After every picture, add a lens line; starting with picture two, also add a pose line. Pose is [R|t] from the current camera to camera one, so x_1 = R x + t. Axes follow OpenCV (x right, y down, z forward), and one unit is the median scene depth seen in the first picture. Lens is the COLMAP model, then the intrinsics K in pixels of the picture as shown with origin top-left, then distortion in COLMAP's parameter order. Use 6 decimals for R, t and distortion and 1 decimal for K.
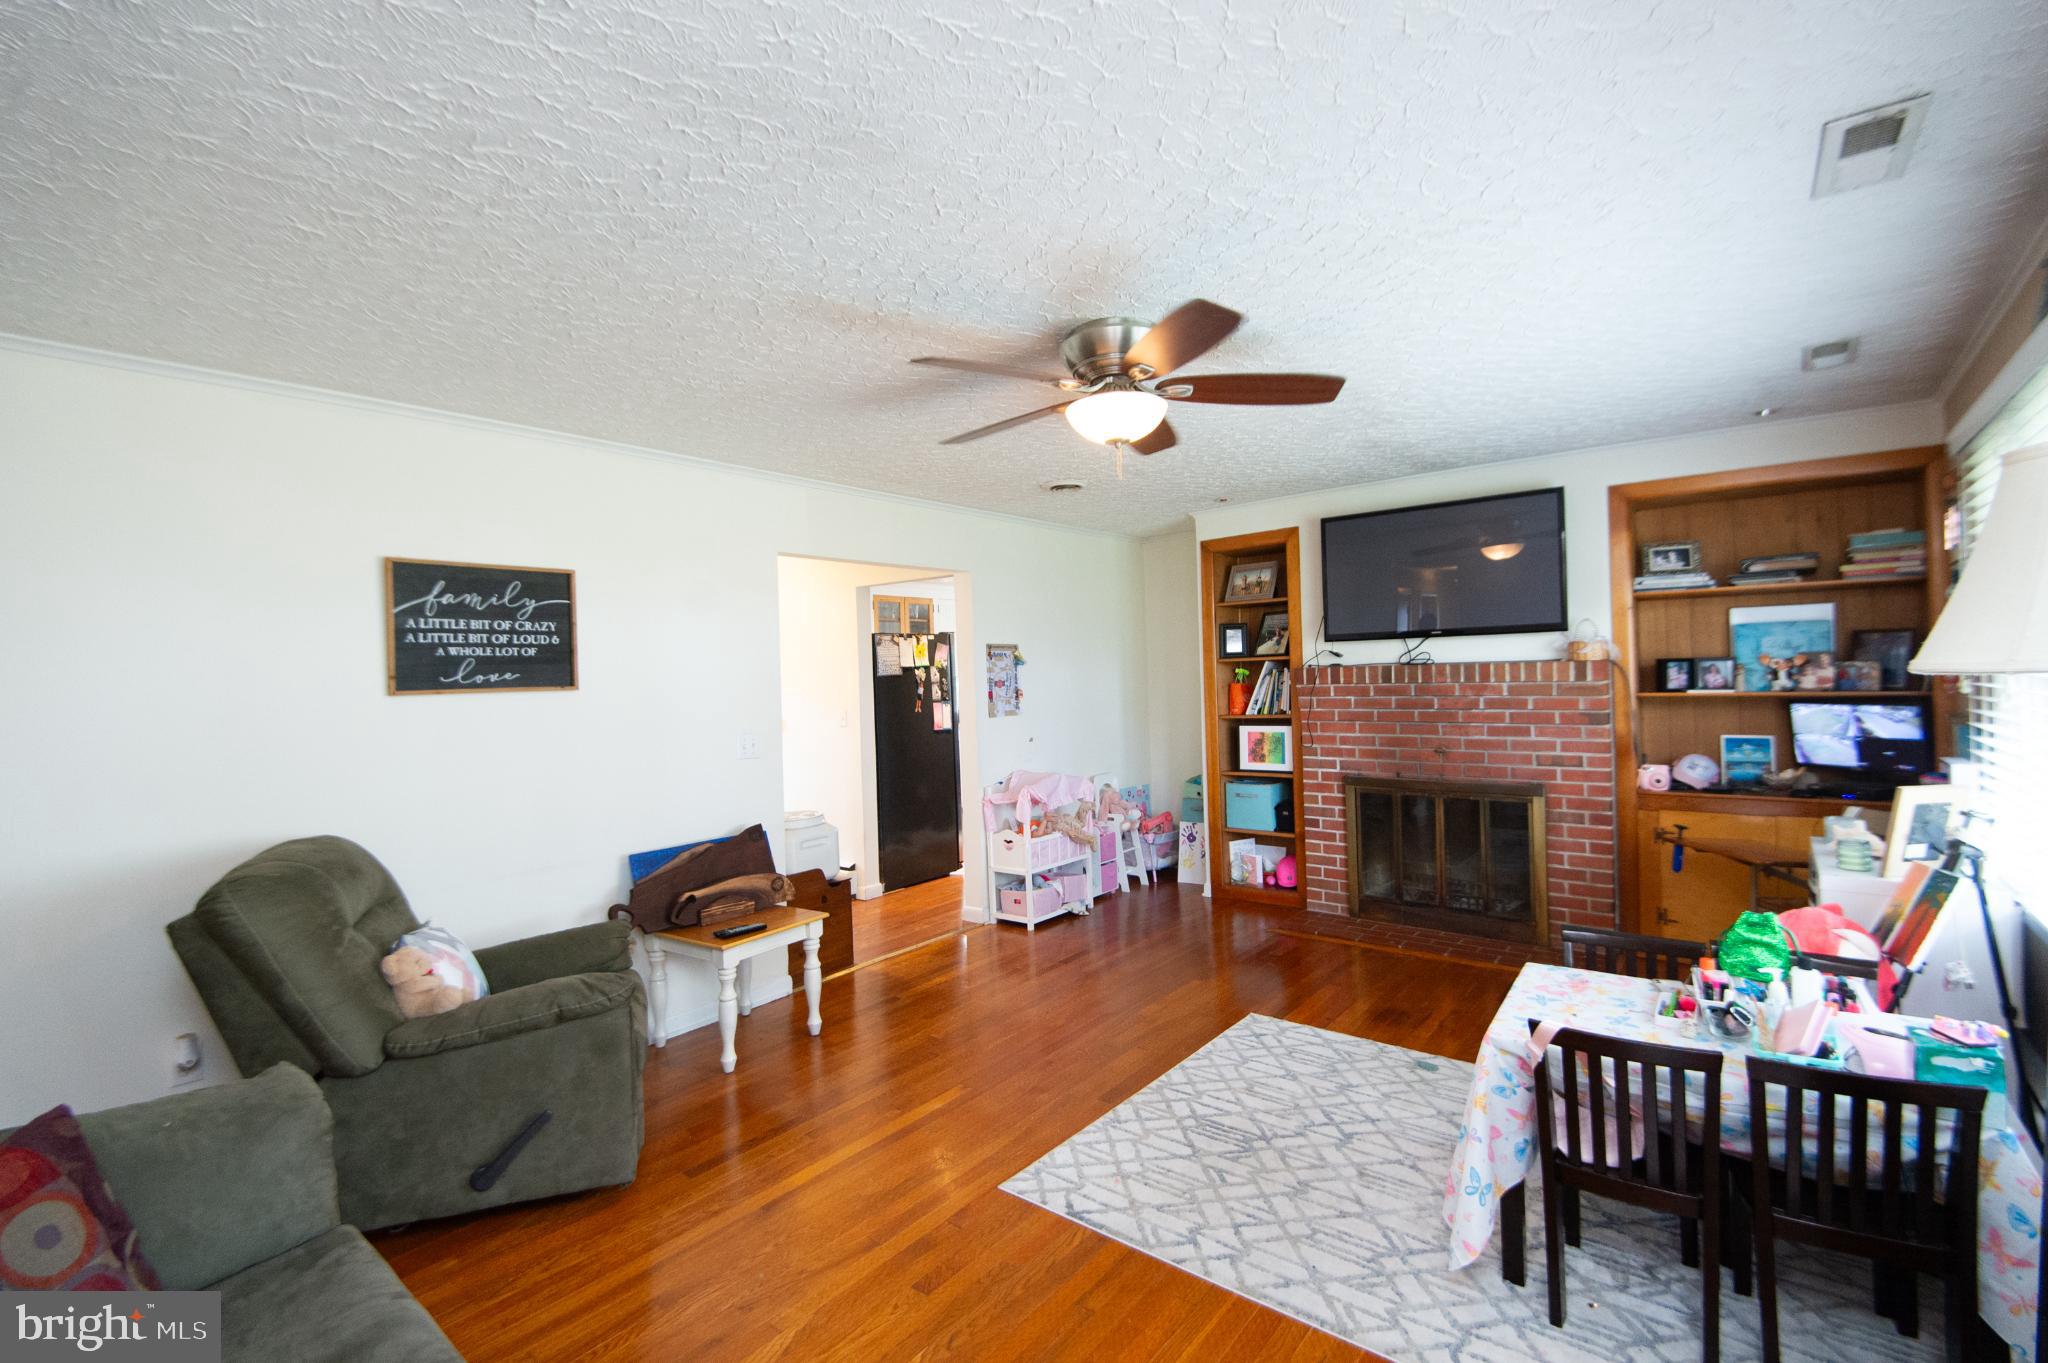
lens RADIAL K [[895.9, 0, 1032.2], [0, 895.9, 683.4], [0, 0, 1]] dist [0.016870, -0.003182]
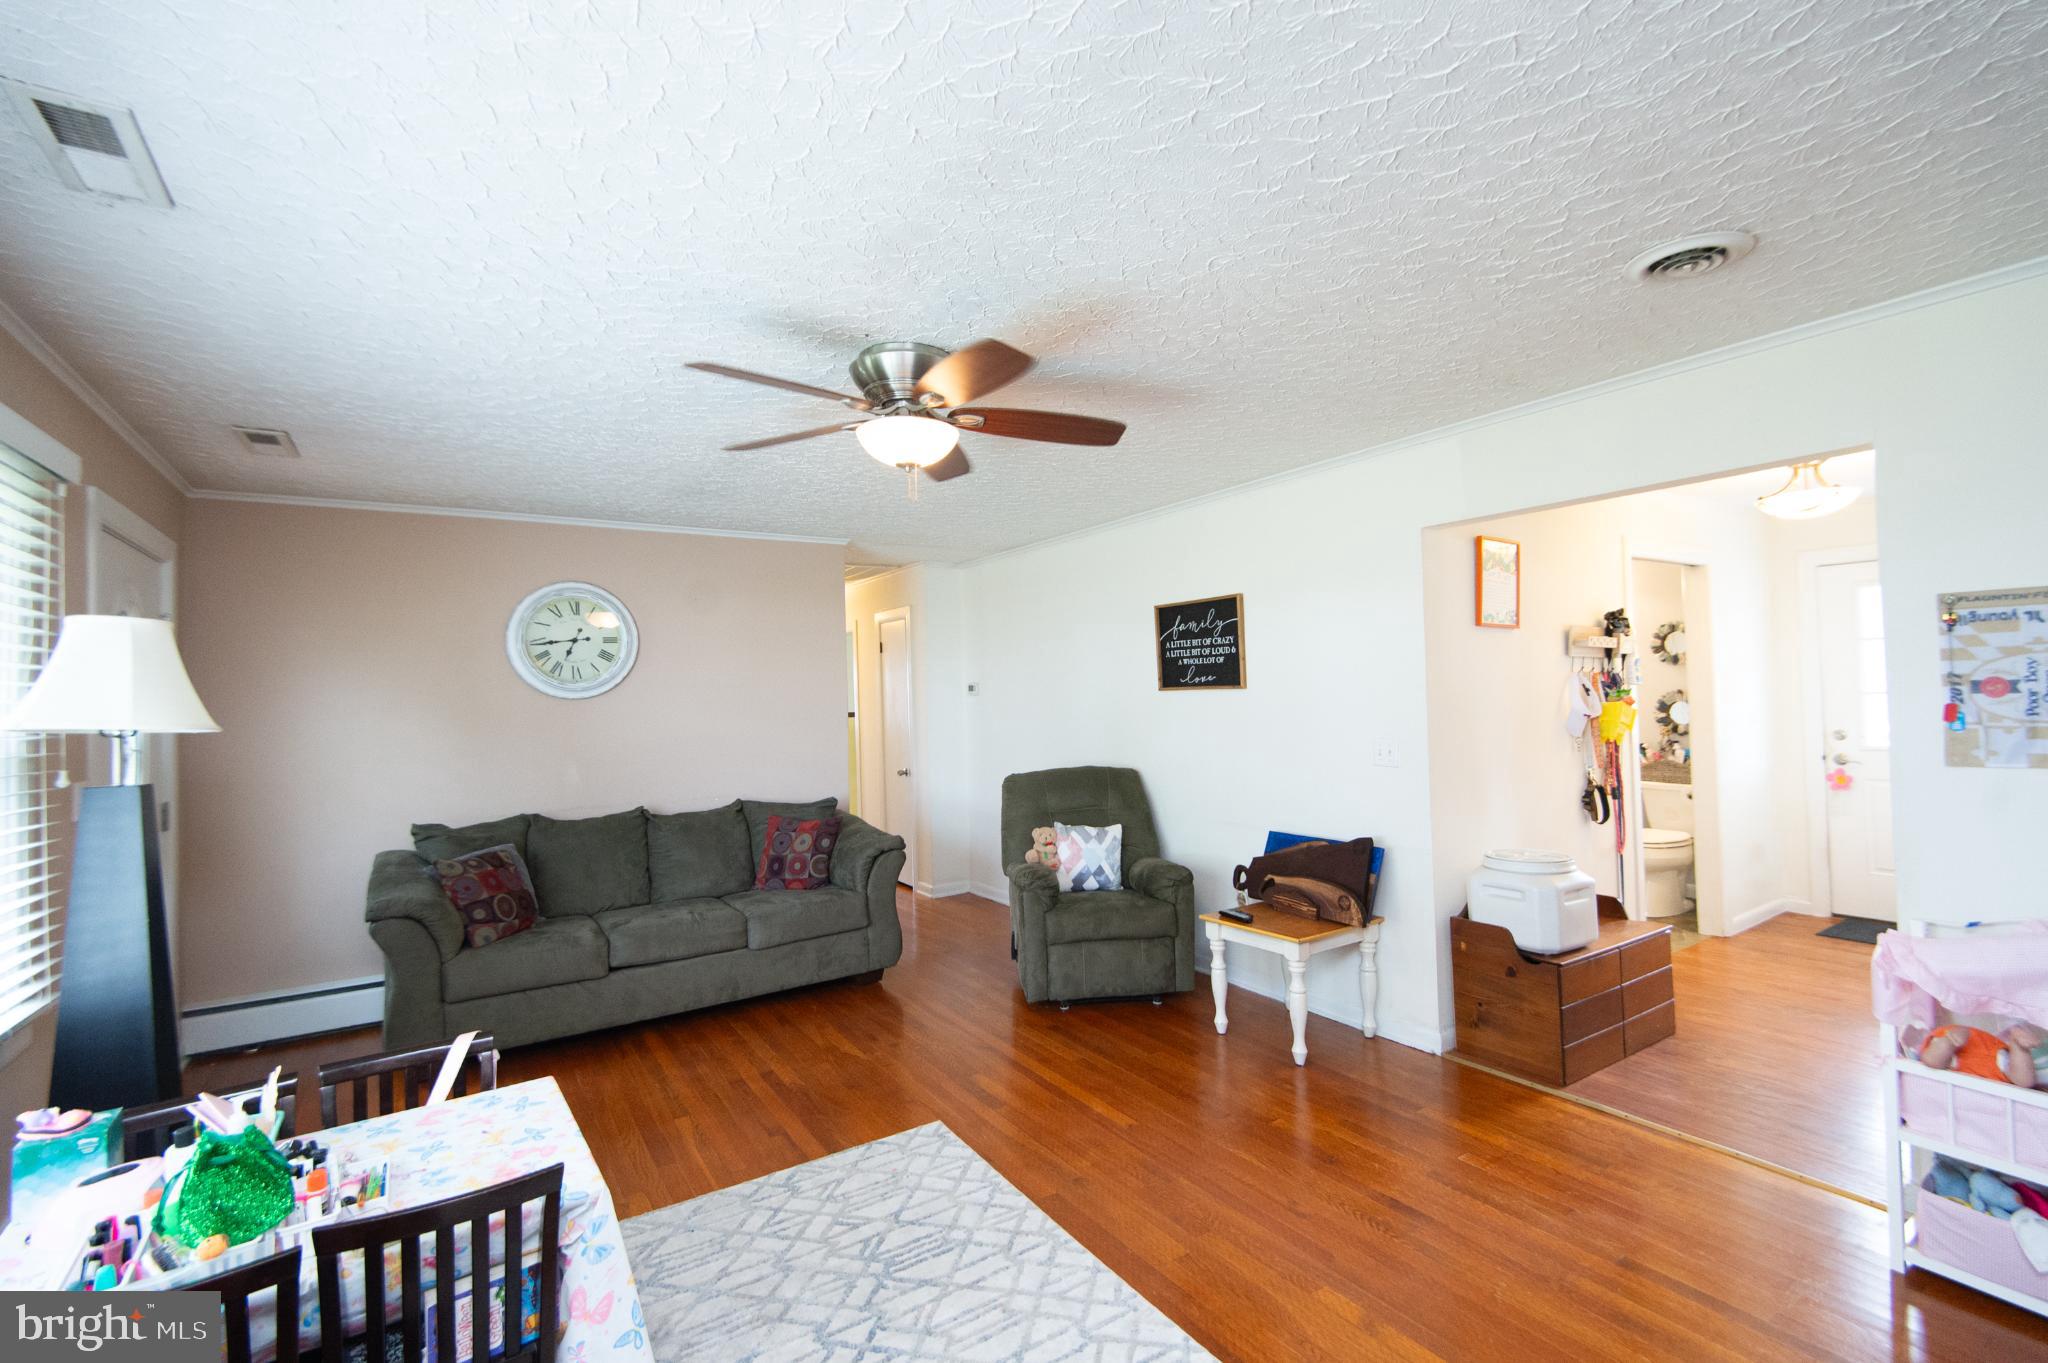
lens RADIAL K [[895.9, 0, 1030.4], [0, 895.9, 677.2], [0, 0, 1]] dist [0.016870, -0.003182]
pose [[-0.299379, 0.024074, -0.953831, 0.836709], [0.029974, 0.999426, 0.015817, -0.040250], [0.953663, -0.023855, -0.299928, 1.174923]]
